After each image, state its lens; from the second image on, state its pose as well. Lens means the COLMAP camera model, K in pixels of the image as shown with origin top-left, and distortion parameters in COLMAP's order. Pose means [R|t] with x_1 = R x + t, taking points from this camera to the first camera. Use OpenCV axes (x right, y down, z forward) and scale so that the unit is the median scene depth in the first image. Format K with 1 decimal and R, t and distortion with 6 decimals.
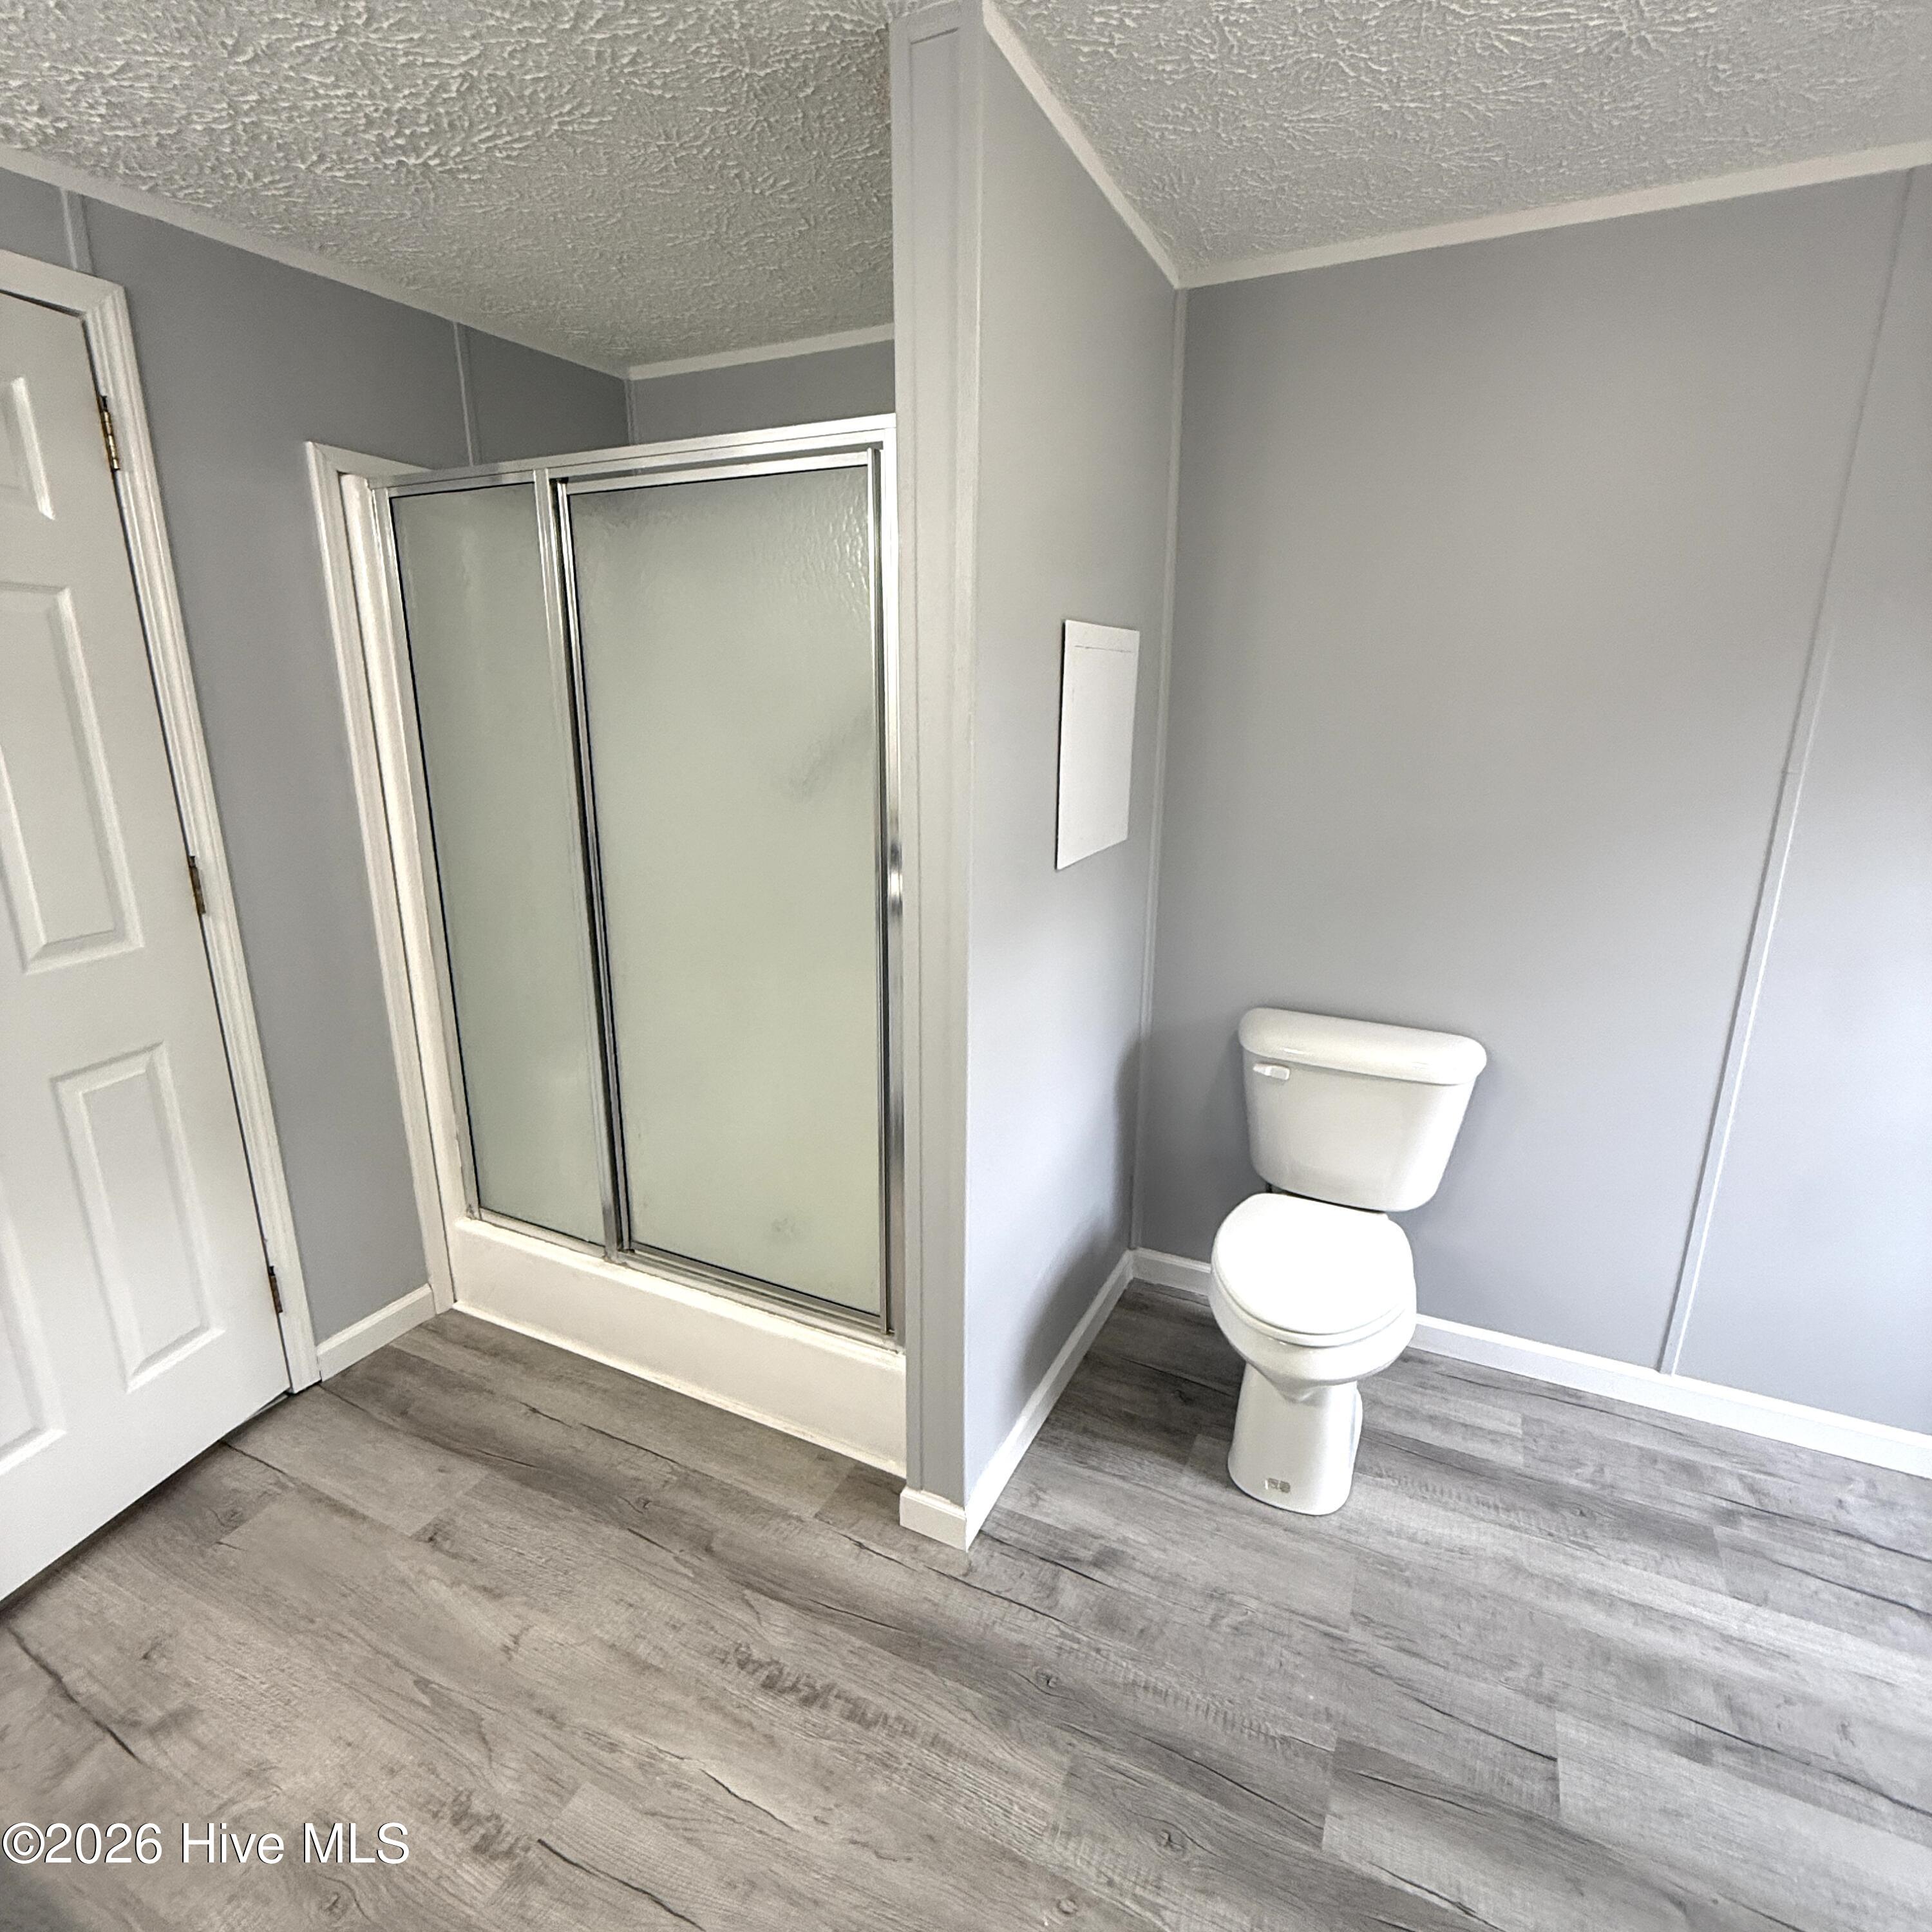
lens RADIAL K [[1038.8, 0, 967.5], [0, 1038.8, 971.5], [0, 0, 1]] dist [0.005308, 0.000900]
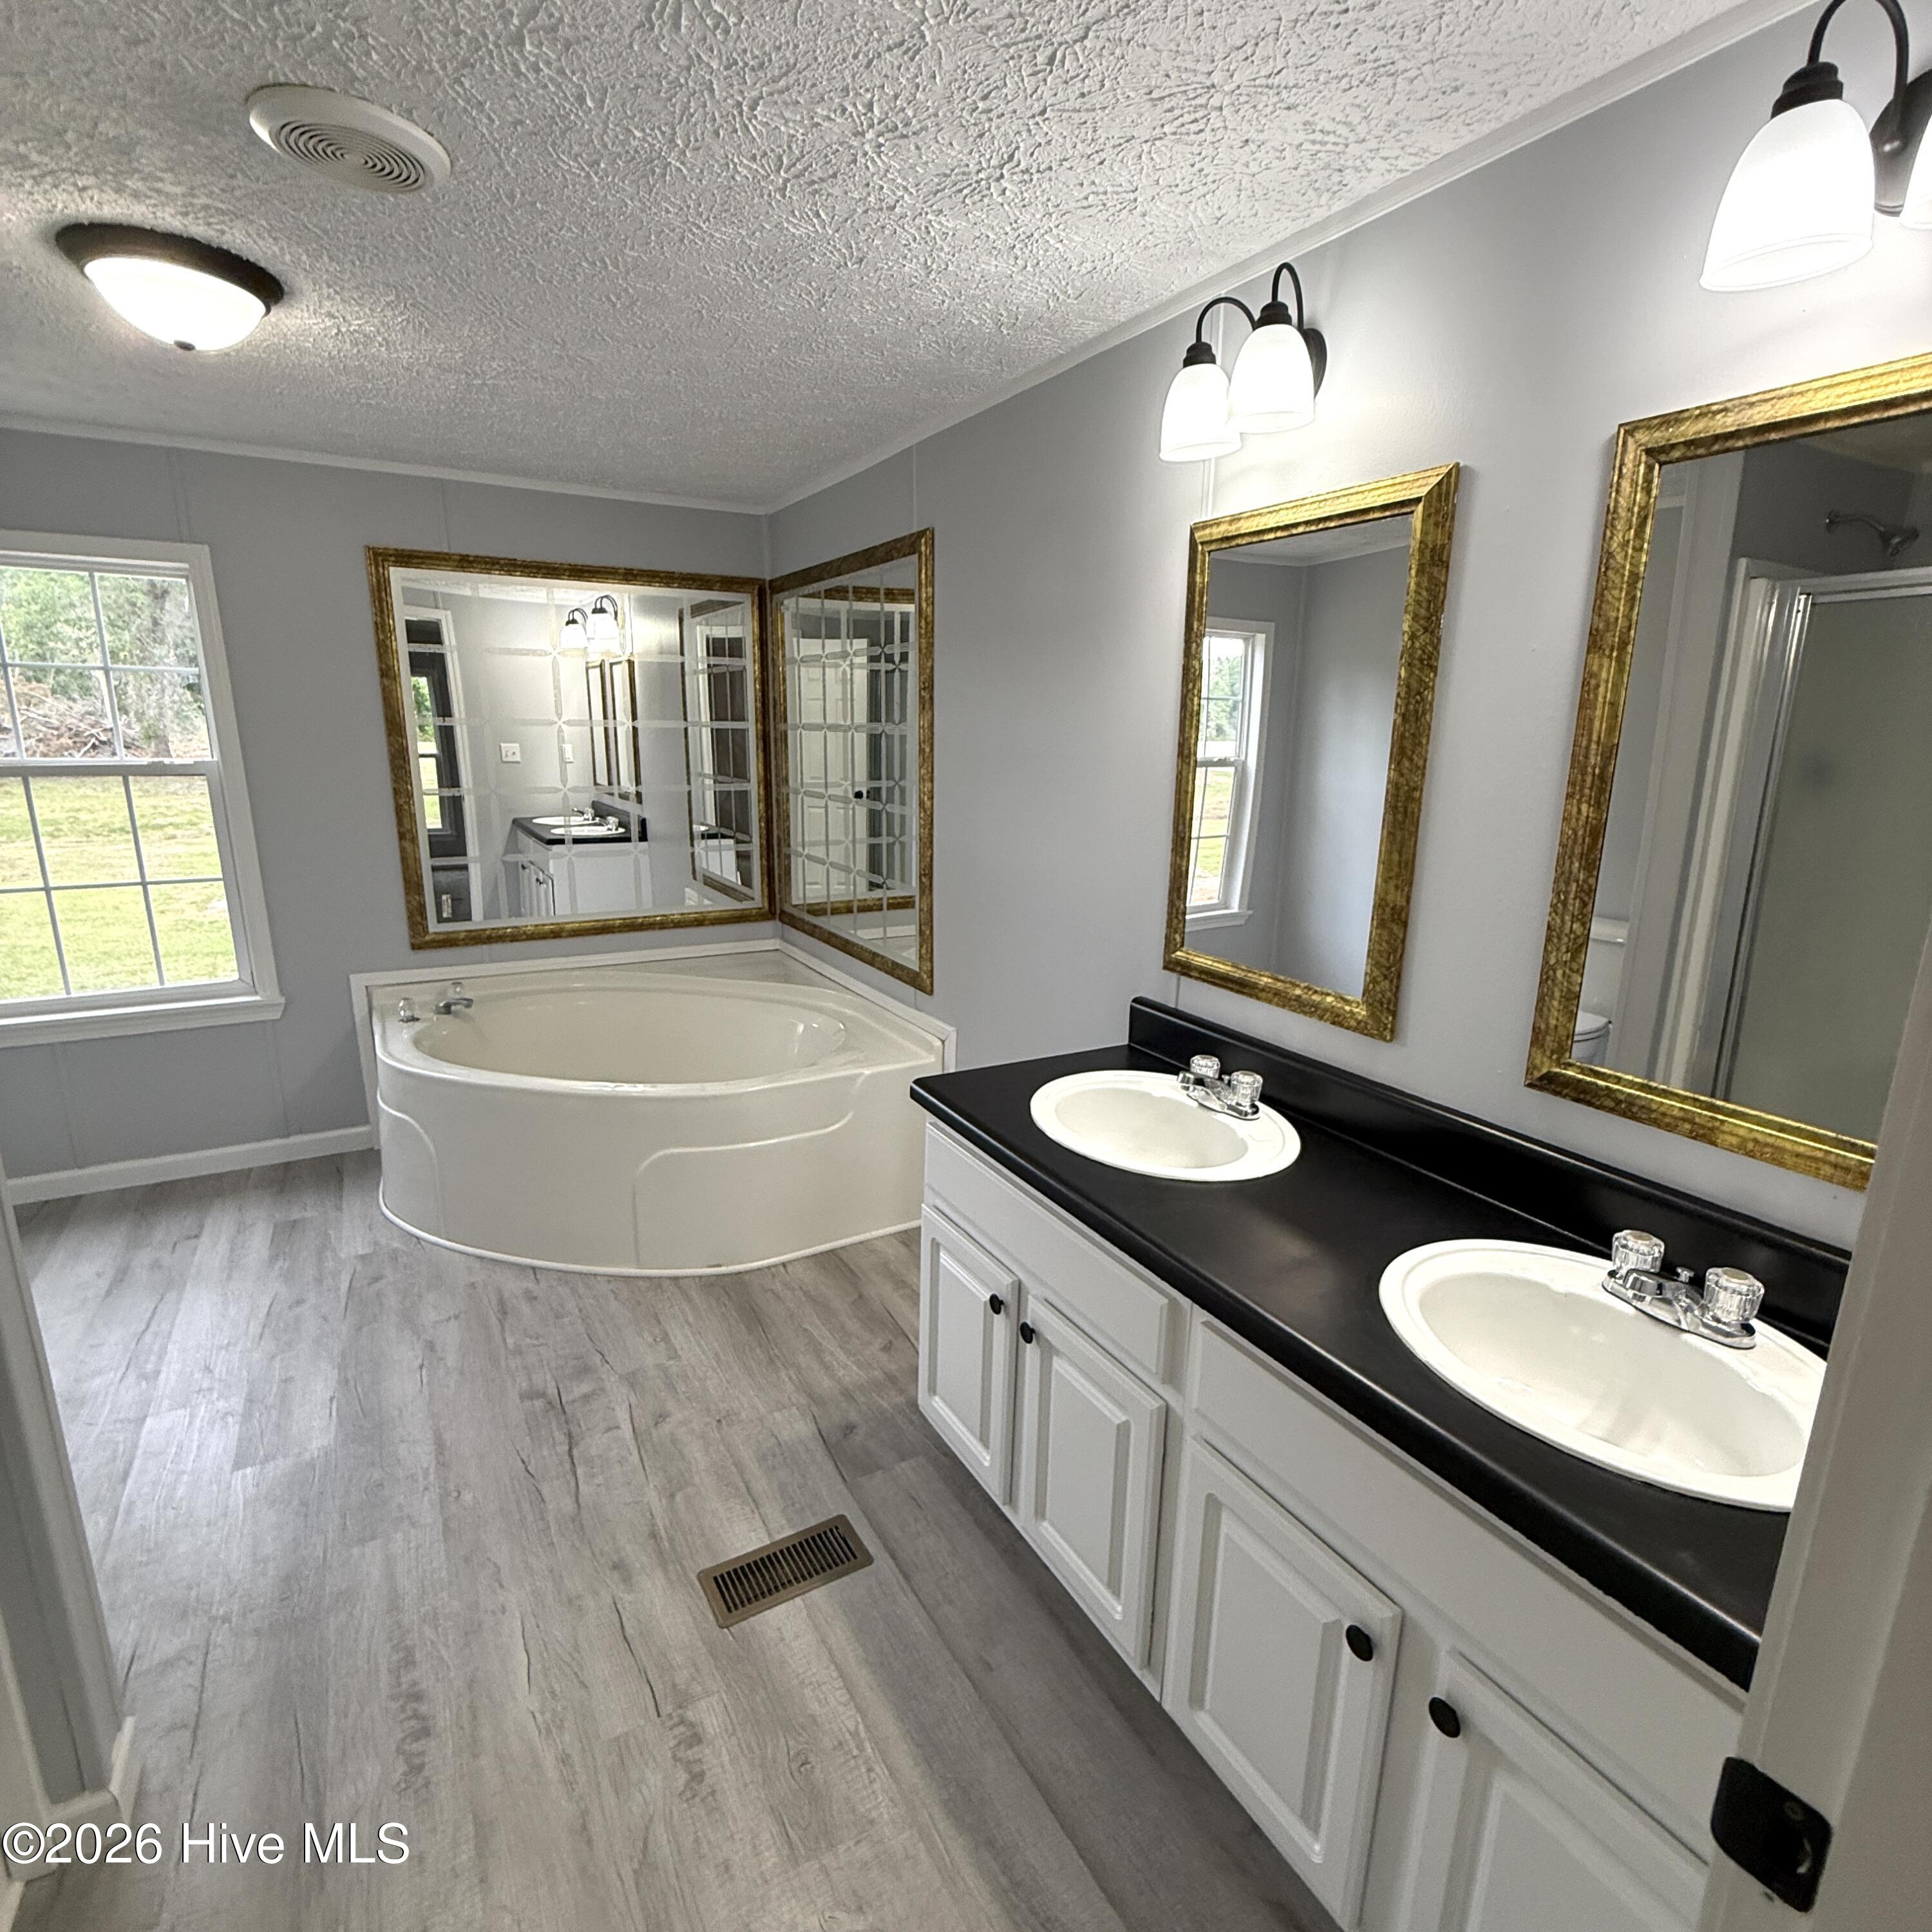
lens RADIAL K [[1016.7, 0, 969.1], [0, 1016.7, 982.5], [0, 0, 1]] dist [-0.015747, 0.000331]
pose [[-0.828549, -0.153454, 0.538478, -0.886043], [0.129926, 0.882769, 0.451485, -0.254537], [-0.544633, 0.444040, -0.711480, 0.946641]]
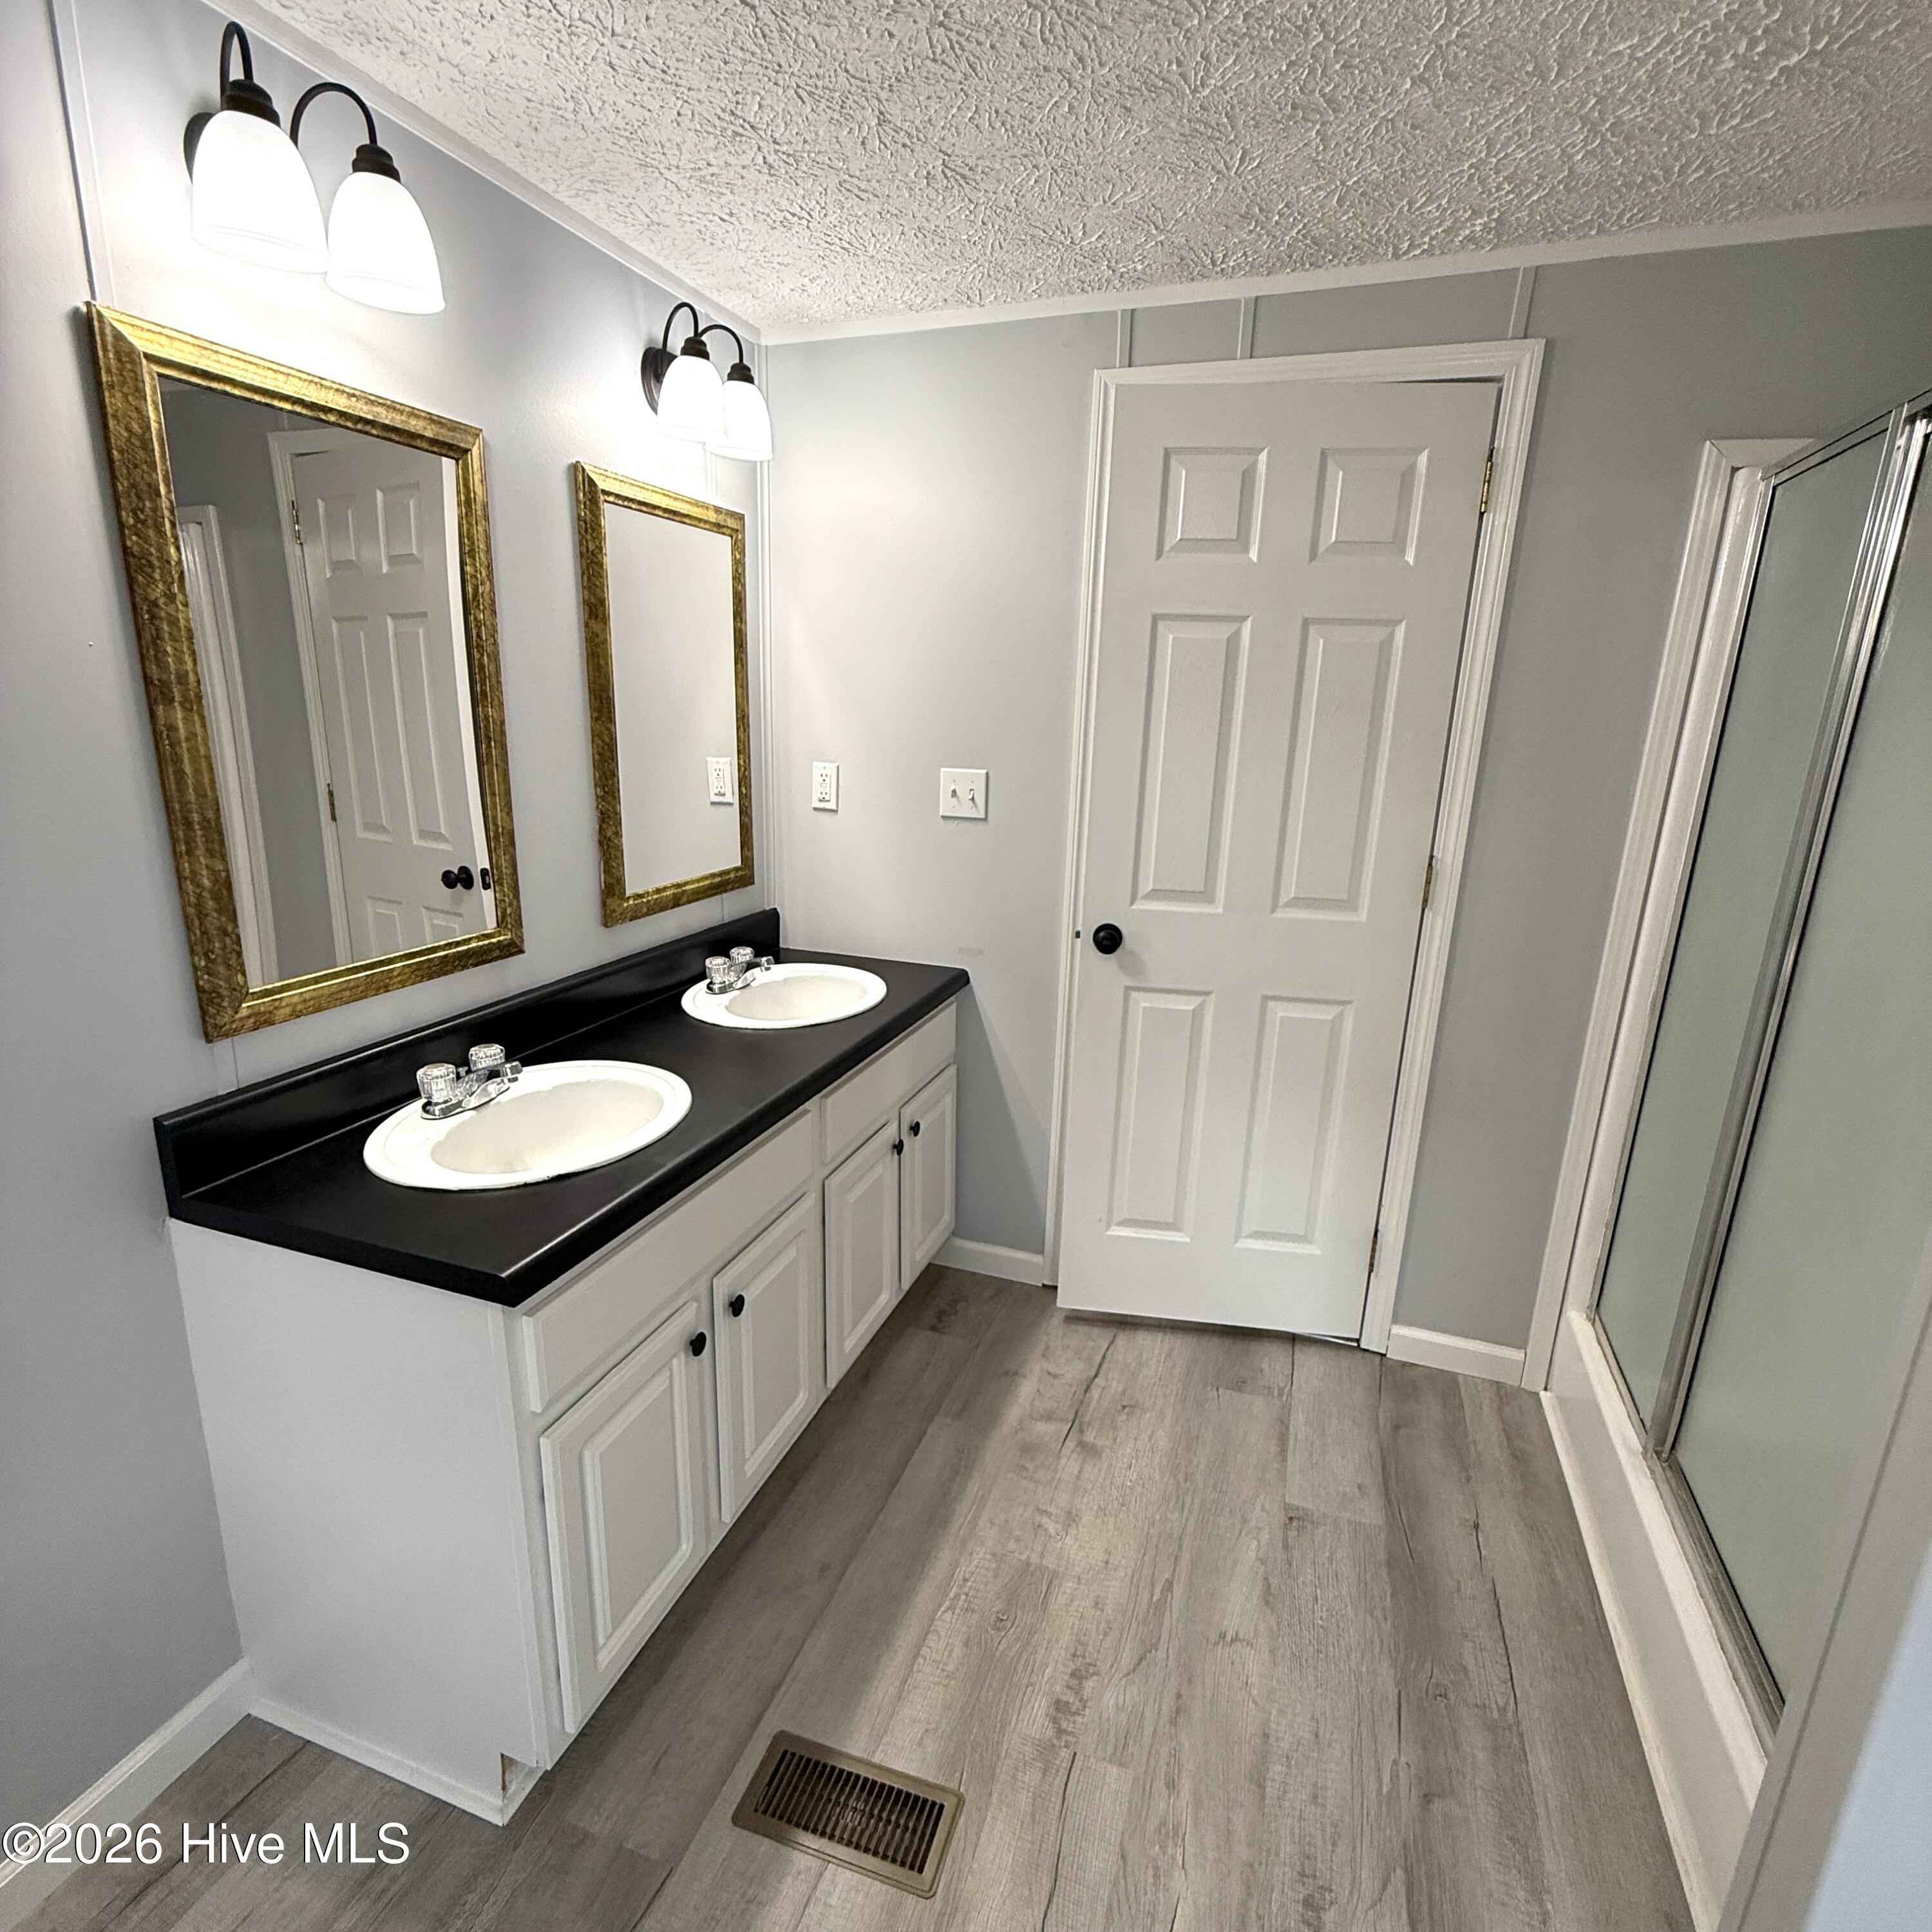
lens RADIAL K [[1038.8, 0, 967.5], [0, 1038.8, 971.5], [0, 0, 1]] dist [0.005308, 0.000900]
pose [[0.116969, 0.256705, -0.959386, 0.306834], [-0.295890, 0.931154, 0.213076, -0.088660], [0.948033, 0.258949, 0.184873, 0.370288]]
